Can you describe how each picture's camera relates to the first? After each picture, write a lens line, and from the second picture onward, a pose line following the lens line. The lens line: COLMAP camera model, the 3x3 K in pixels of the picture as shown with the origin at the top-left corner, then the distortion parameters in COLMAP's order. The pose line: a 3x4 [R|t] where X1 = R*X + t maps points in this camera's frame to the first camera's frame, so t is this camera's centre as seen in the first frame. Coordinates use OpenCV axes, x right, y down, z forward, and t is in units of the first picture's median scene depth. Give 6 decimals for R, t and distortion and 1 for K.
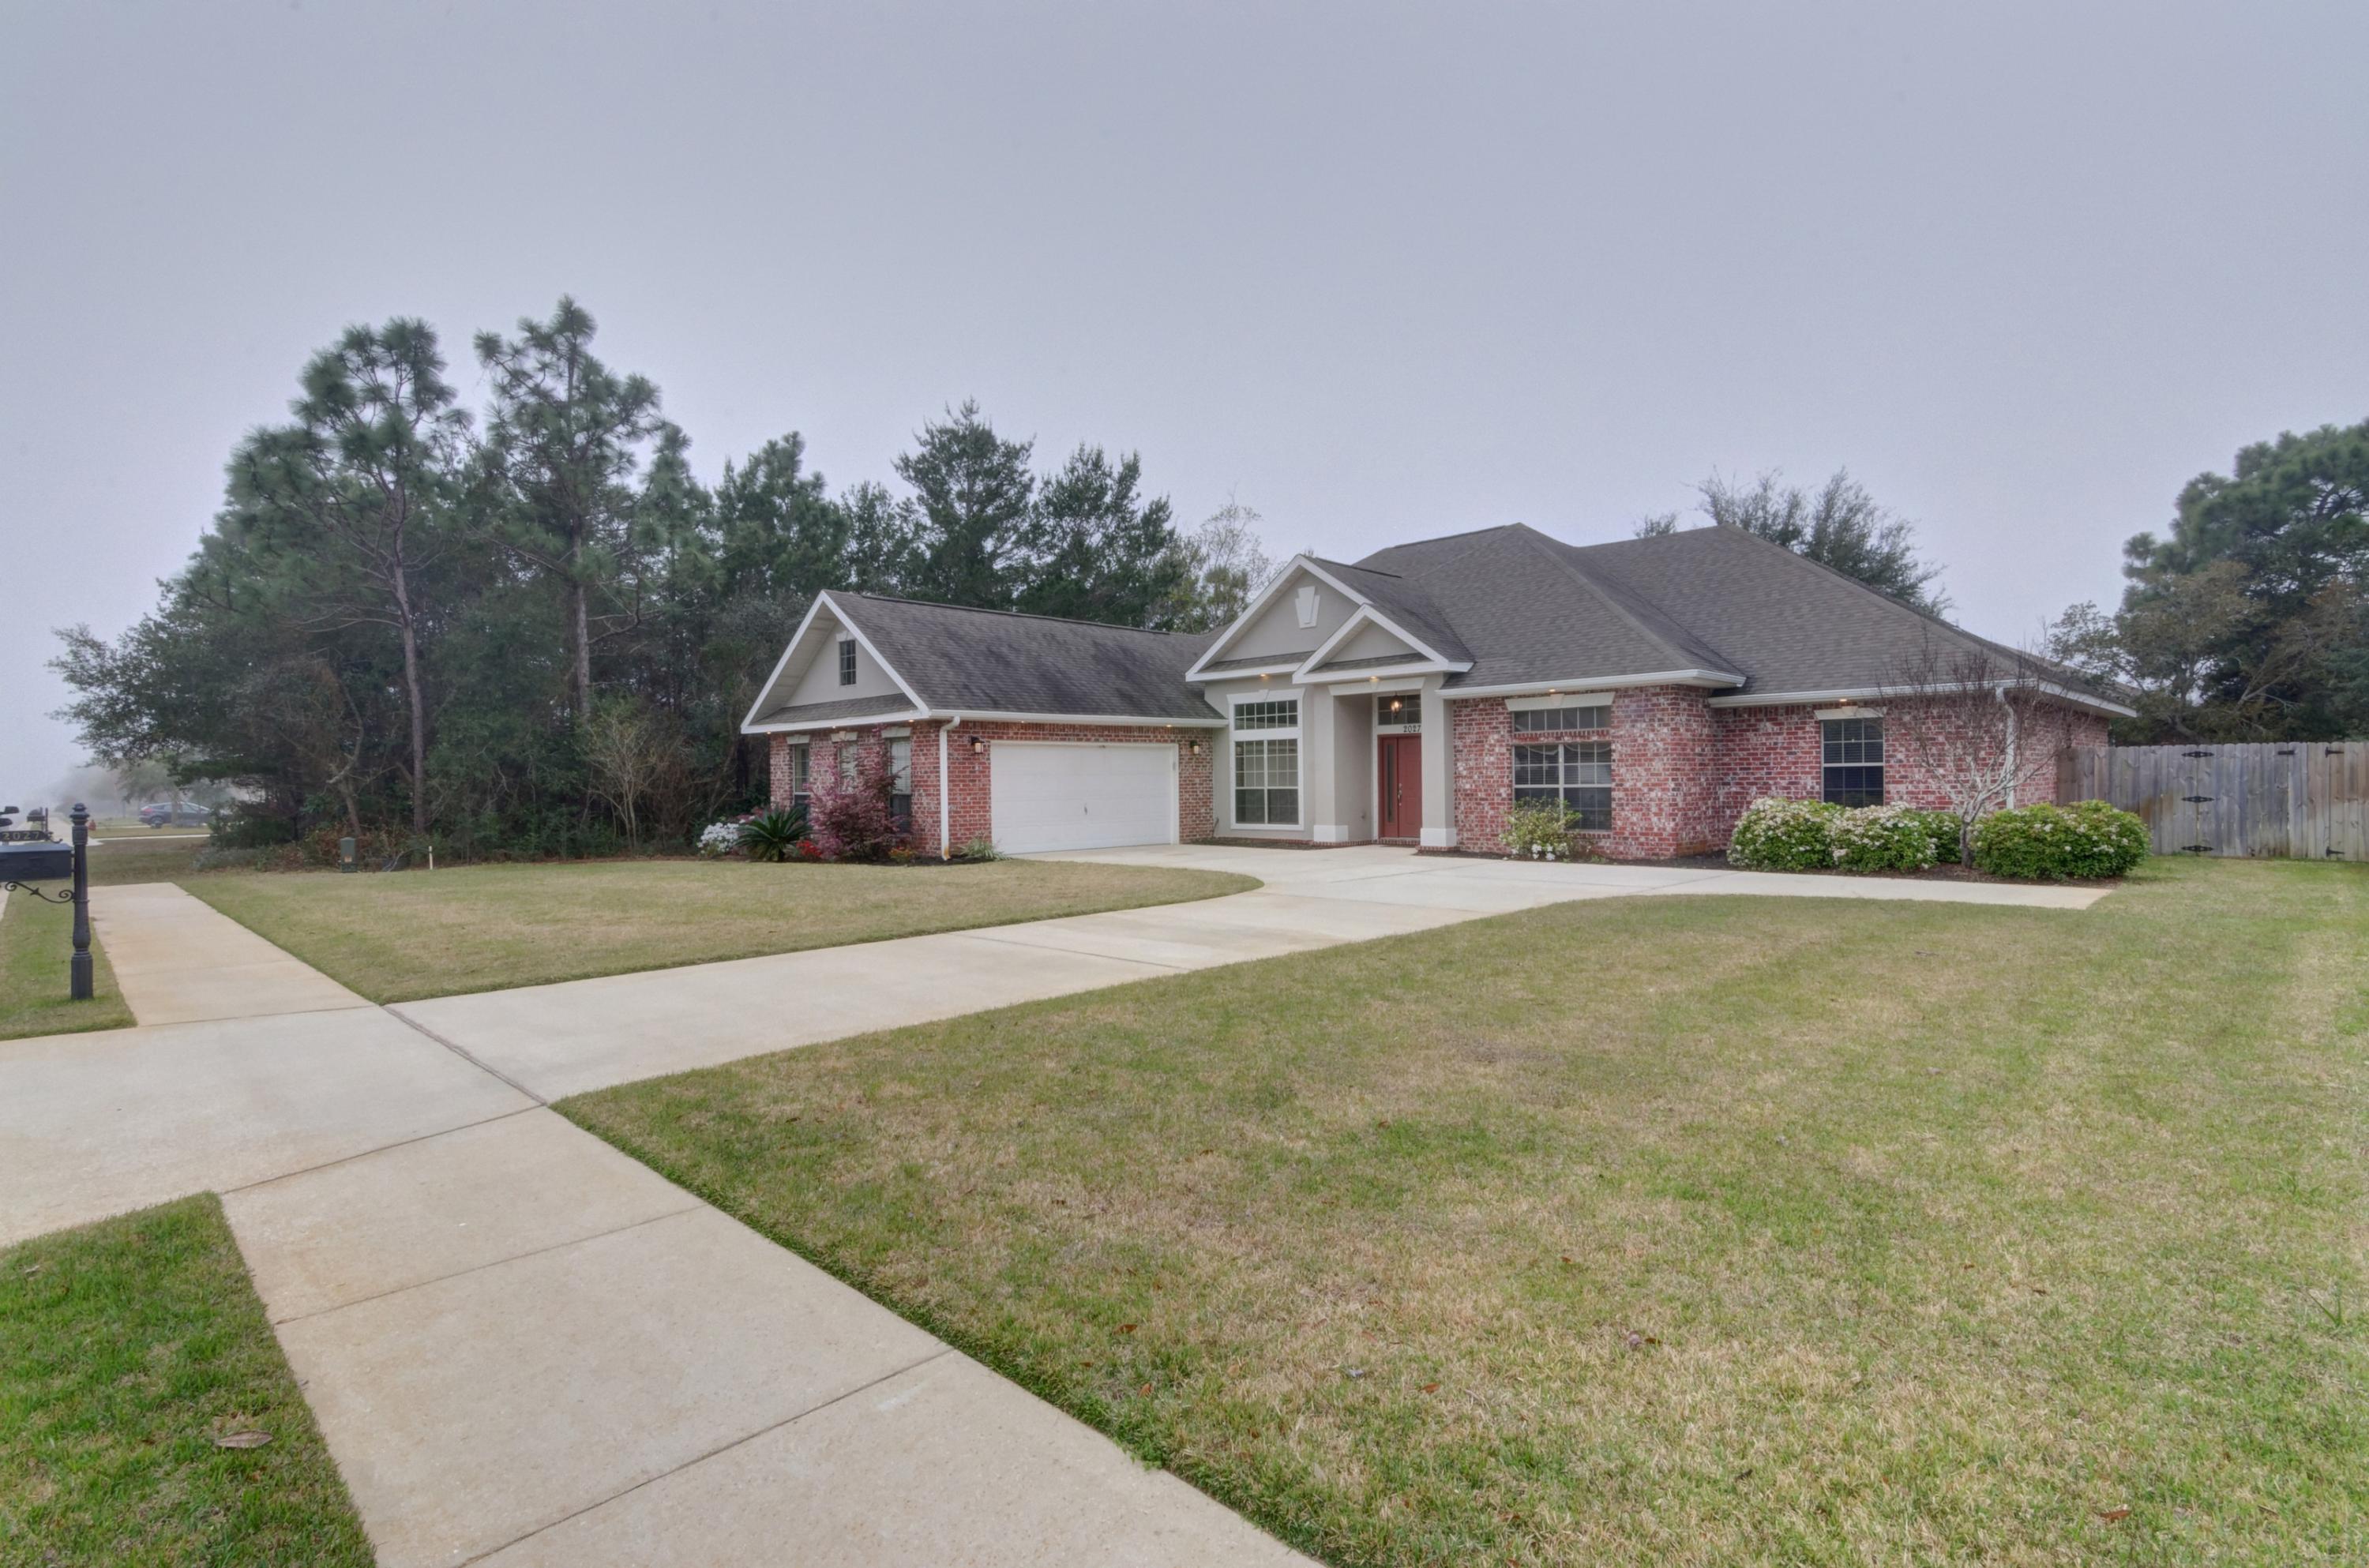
lens RADIAL K [[1142.3, 0, 1169.1], [0, 1142.3, 788.6], [0, 0, 1]] dist [-0.001255, 0.001046]
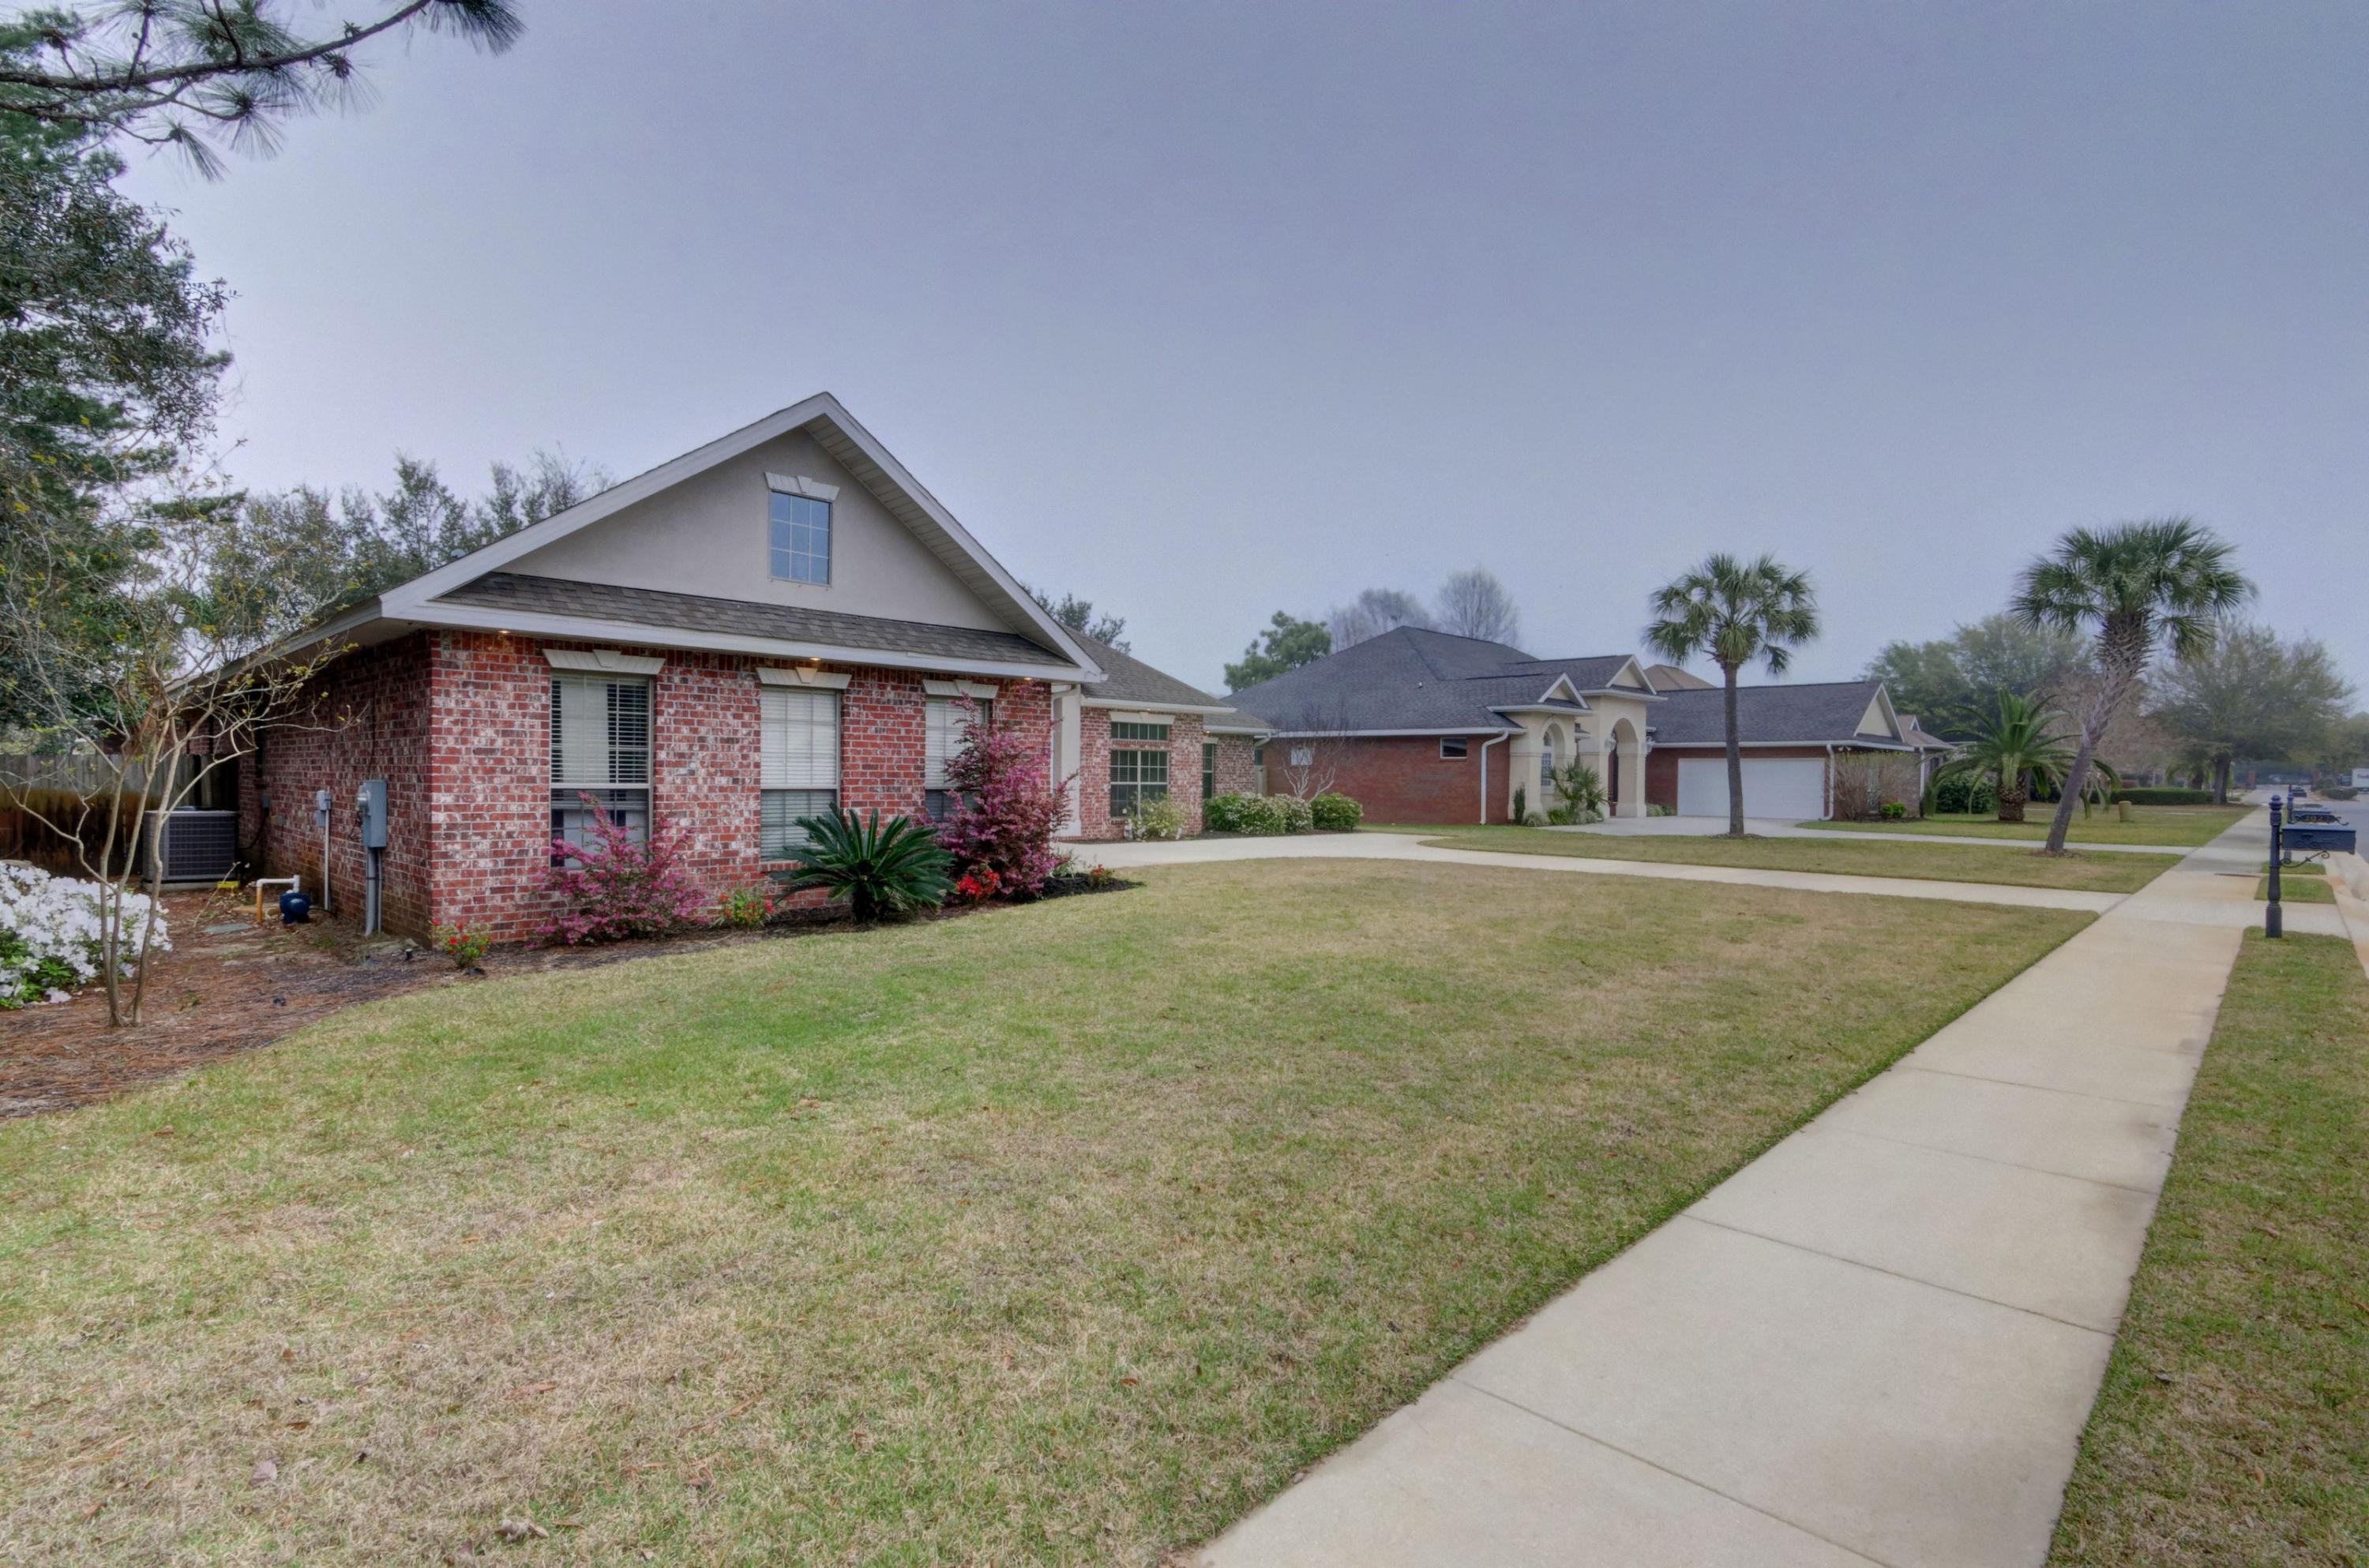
lens RADIAL K [[1142.3, 0, 1182.5], [0, 1142.3, 781.3], [0, 0, 1]] dist [-0.001255, 0.001046]
pose [[-0.019280, 0.007890, 0.999783, -0.823243], [-0.007231, 0.999942, -0.008031, 0.004928], [-0.999788, -0.007384, -0.019222, 0.847719]]
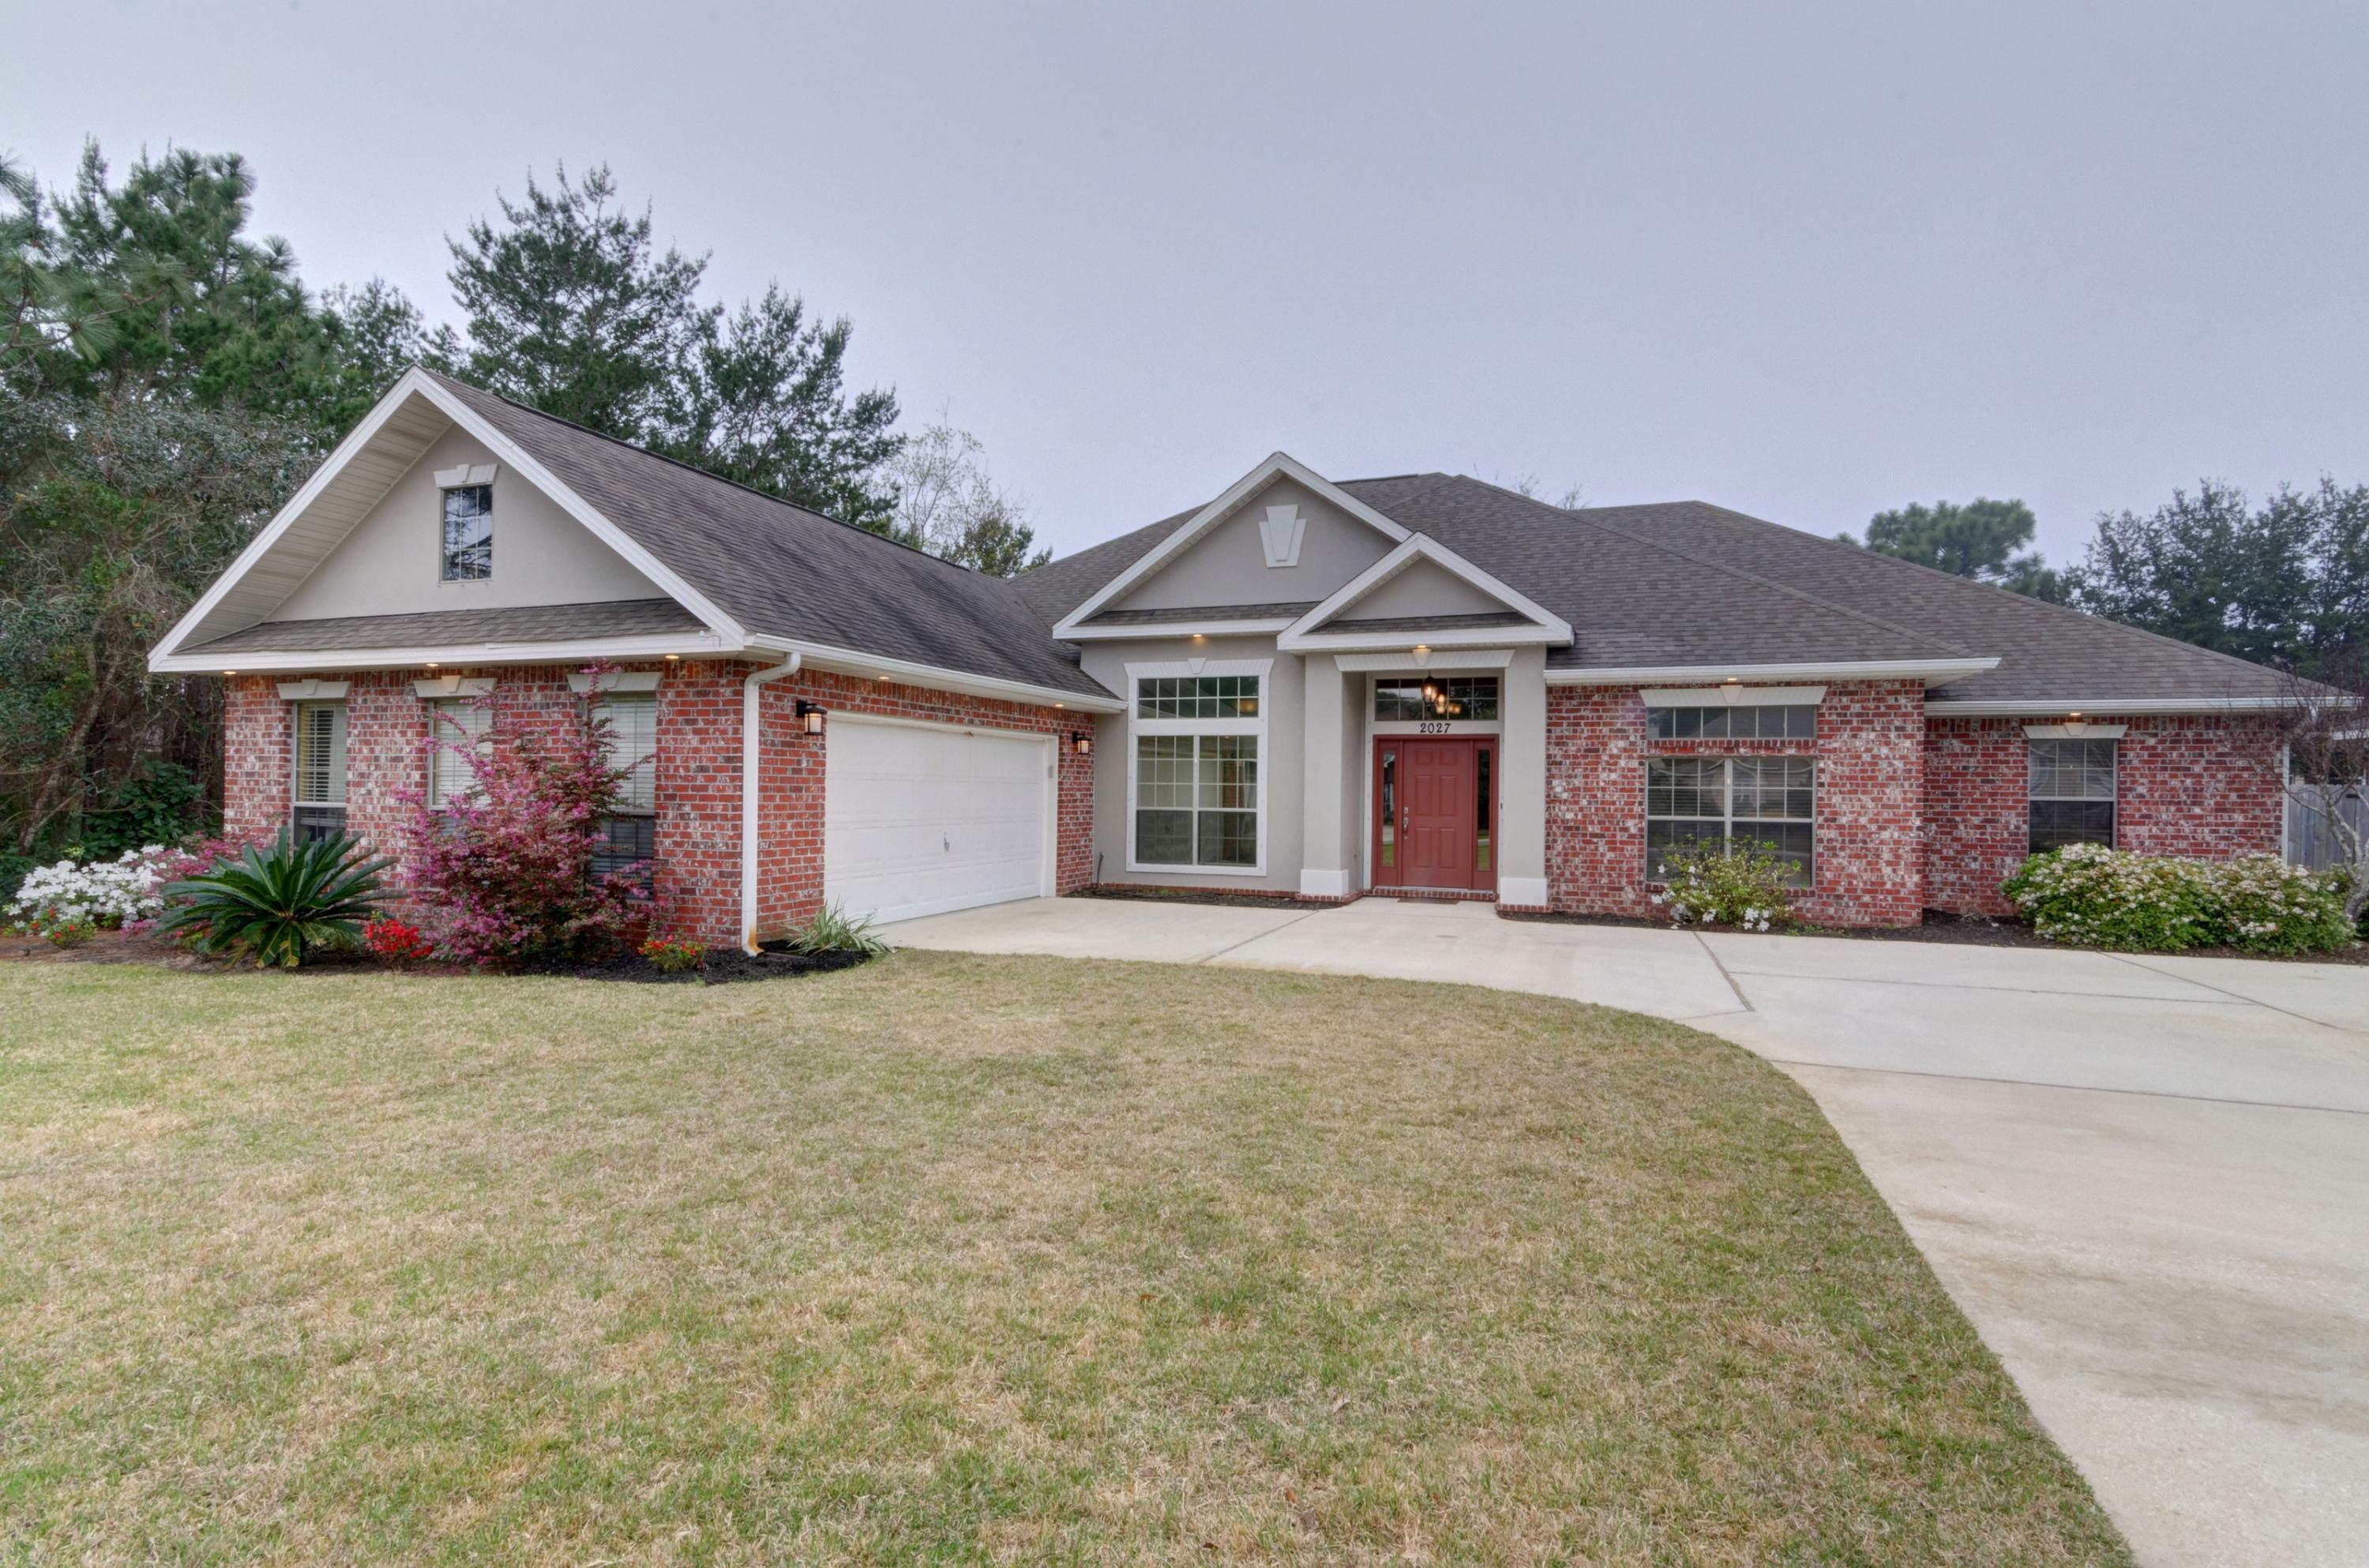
lens RADIAL K [[1142.3, 0, 1178.2], [0, 1142.3, 785.9], [0, 0, 1]] dist [-0.001255, 0.001046]
pose [[0.902860, 0.025985, 0.429148, -0.218938], [-0.021308, 0.999650, -0.015700, -0.003782], [-0.429406, 0.005031, 0.903098, 0.452208]]
